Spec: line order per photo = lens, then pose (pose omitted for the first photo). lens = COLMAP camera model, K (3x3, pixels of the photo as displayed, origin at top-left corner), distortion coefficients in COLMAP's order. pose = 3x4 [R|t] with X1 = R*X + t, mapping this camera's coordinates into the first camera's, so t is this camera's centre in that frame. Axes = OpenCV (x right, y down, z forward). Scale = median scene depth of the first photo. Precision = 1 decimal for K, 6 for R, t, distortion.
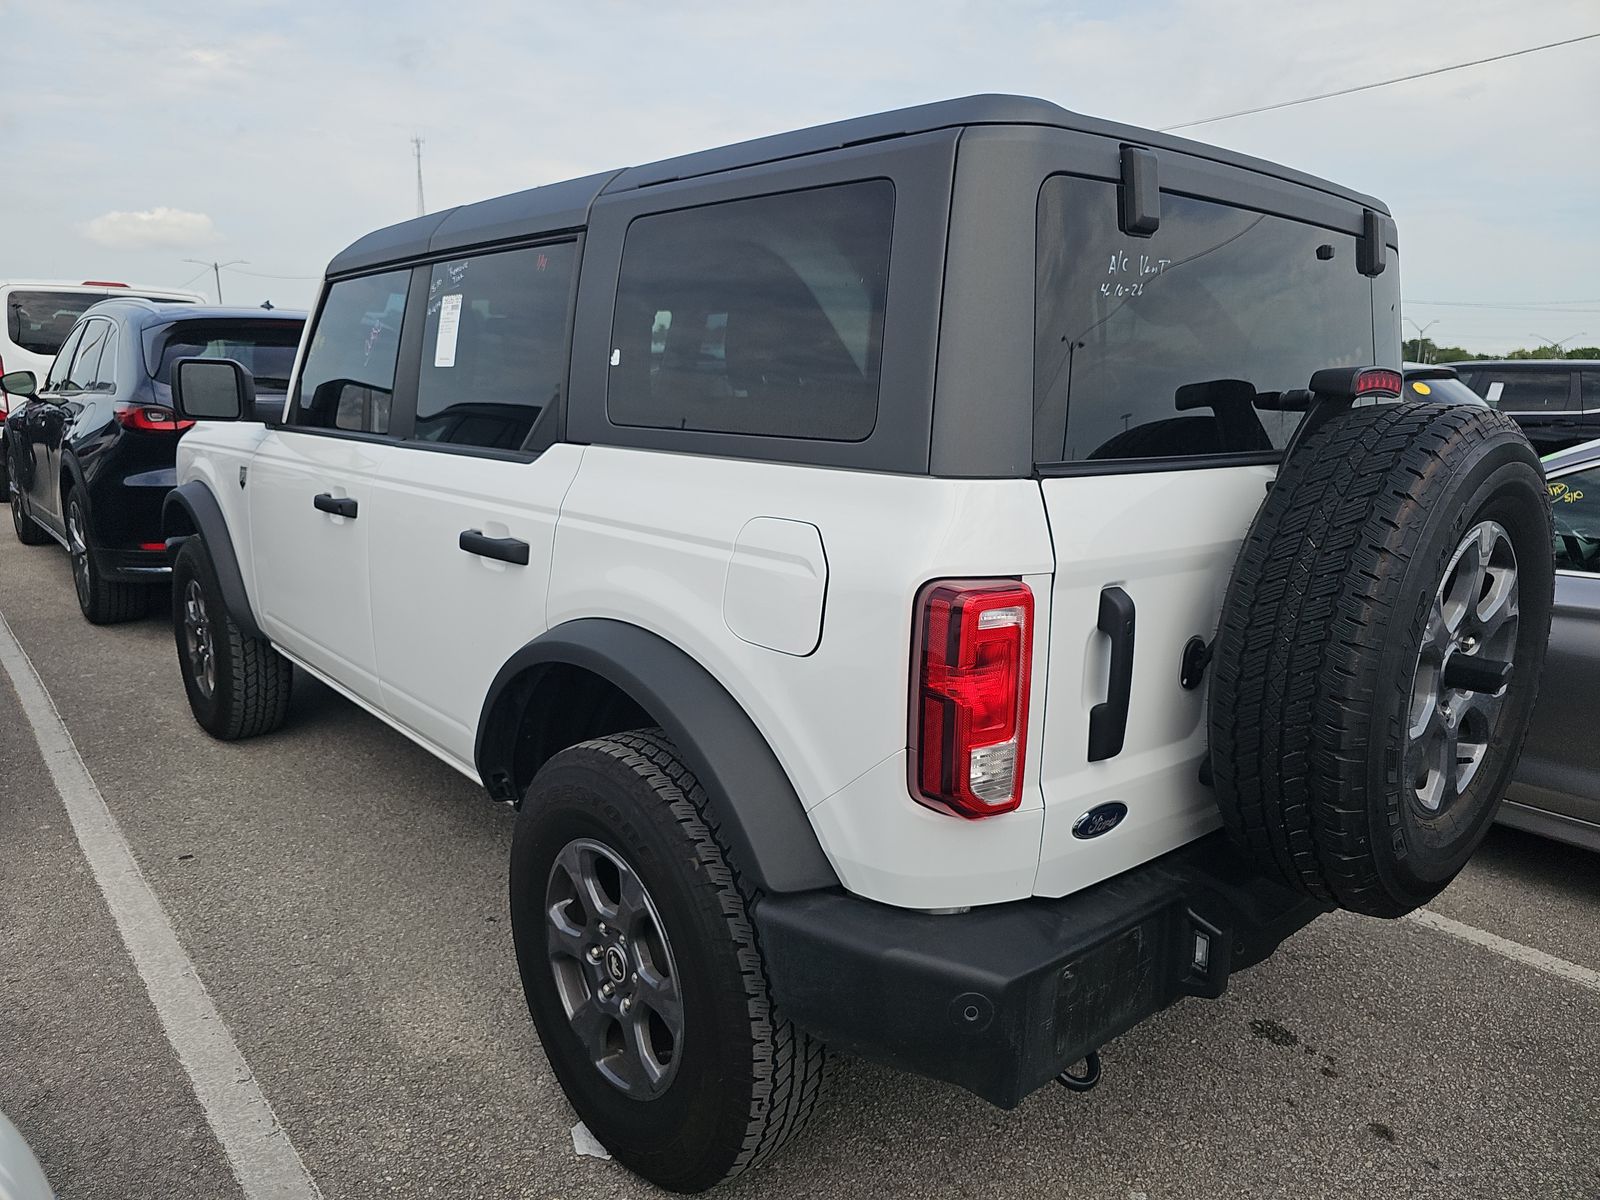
lens RADIAL K [[1129.2, 0, 792.4], [0, 1129.2, 603.5], [0, 0, 1]] dist [-0.000116, 0.000375]
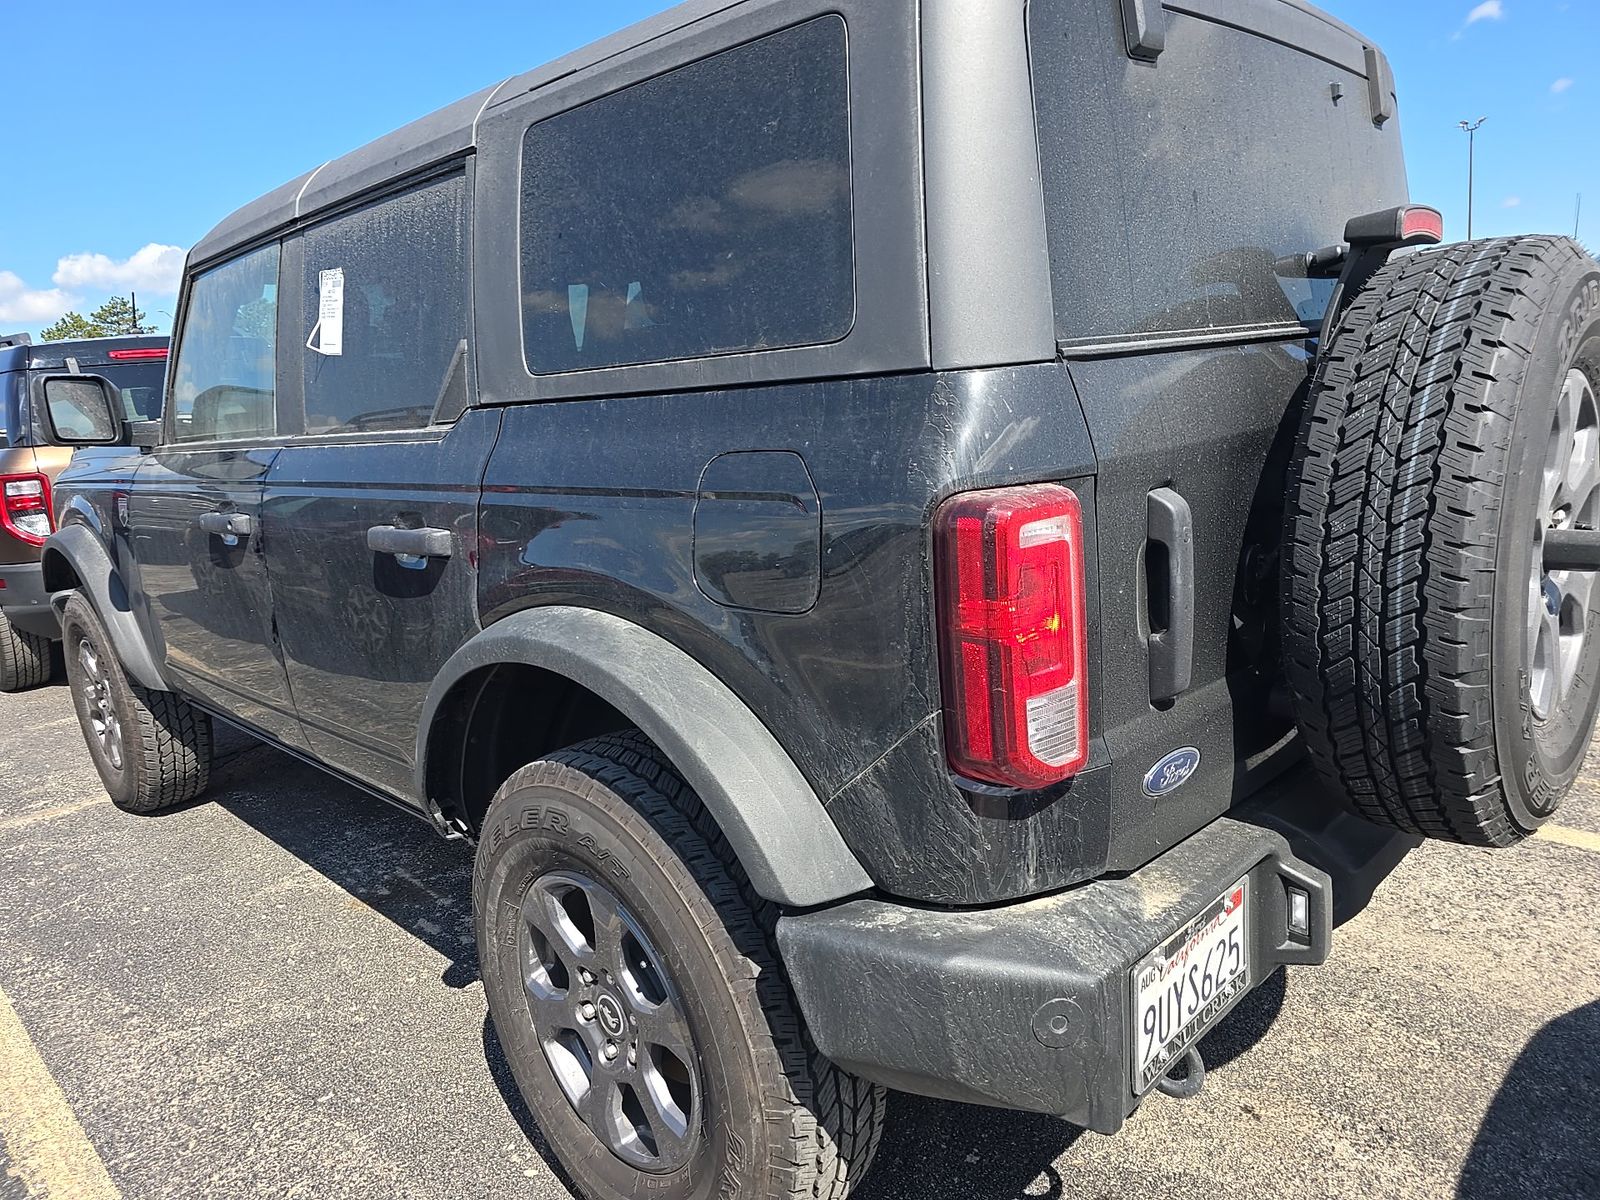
lens RADIAL K [[1077.5, 0, 802.1], [0, 1077.5, 593.5], [0, 0, 1]] dist [-0.002626, -0.001567]
pose [[0.991294, -0.104074, 0.080647, -0.049603], [0.104942, 0.994456, -0.006594, 0.037088], [-0.079514, 0.015000, 0.996721, 0.217913]]
